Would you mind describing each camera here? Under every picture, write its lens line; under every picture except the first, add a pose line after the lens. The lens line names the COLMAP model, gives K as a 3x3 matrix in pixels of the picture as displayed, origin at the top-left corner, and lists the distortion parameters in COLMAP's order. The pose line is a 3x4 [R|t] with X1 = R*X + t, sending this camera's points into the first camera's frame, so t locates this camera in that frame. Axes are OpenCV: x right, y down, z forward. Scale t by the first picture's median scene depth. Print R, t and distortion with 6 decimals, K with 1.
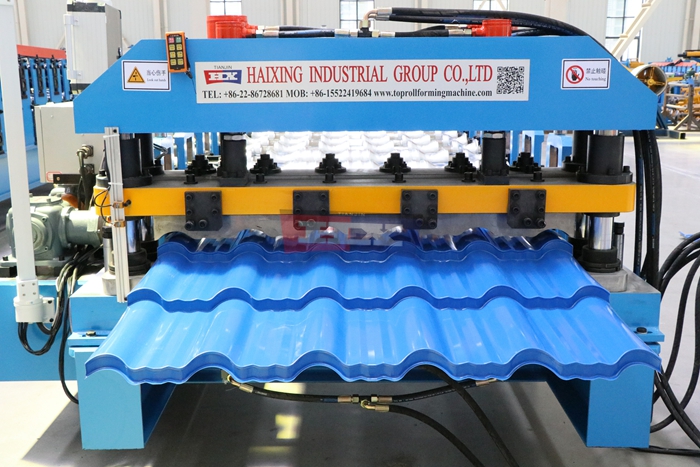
lens RADIAL K [[896.2, 0, 348.2], [0, 896.2, 264.3], [0, 0, 1]] dist [-0.017012, 0.000000]
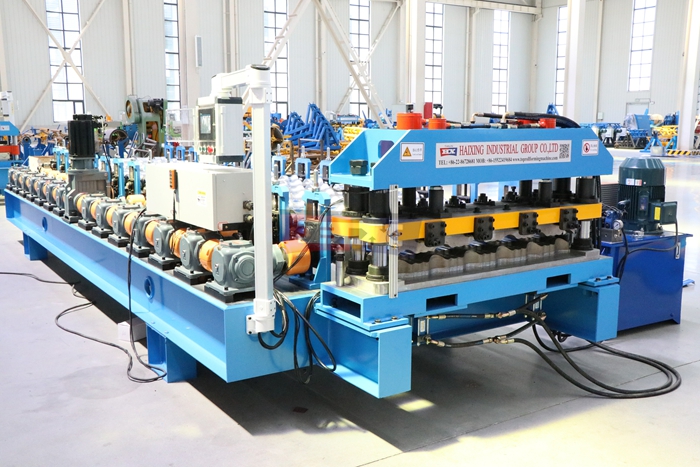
lens RADIAL K [[700.8, 0, 350.9], [0, 700.8, 233.6], [0, 0, 1]] dist [0.006706, 0.000000]
pose [[0.833499, -0.079287, 0.546803, -1.011338], [0.120418, 0.991928, -0.039723, -0.029016], [-0.539239, 0.098954, 0.836319, 0.025218]]
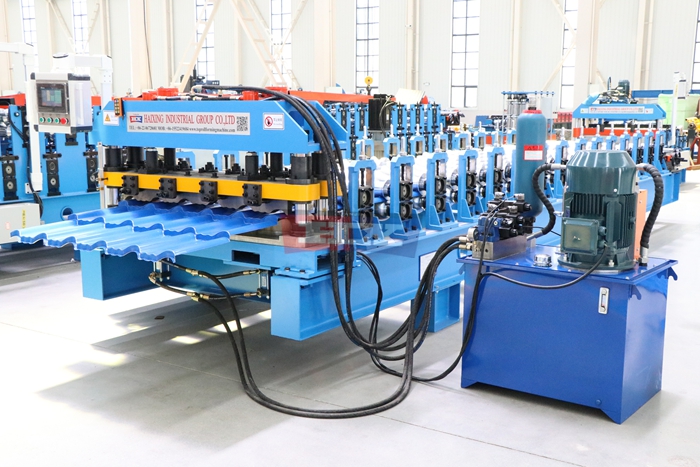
lens RADIAL K [[896.2, 0, 349.8], [0, 896.2, 234.3], [0, 0, 1]] dist [-0.017012, 0.000000]
pose [[0.816301, 0.092371, -0.570193, 1.428560], [-0.128537, 0.991428, -0.023407, 0.033747], [0.563143, 0.092398, 0.821177, -0.364545]]
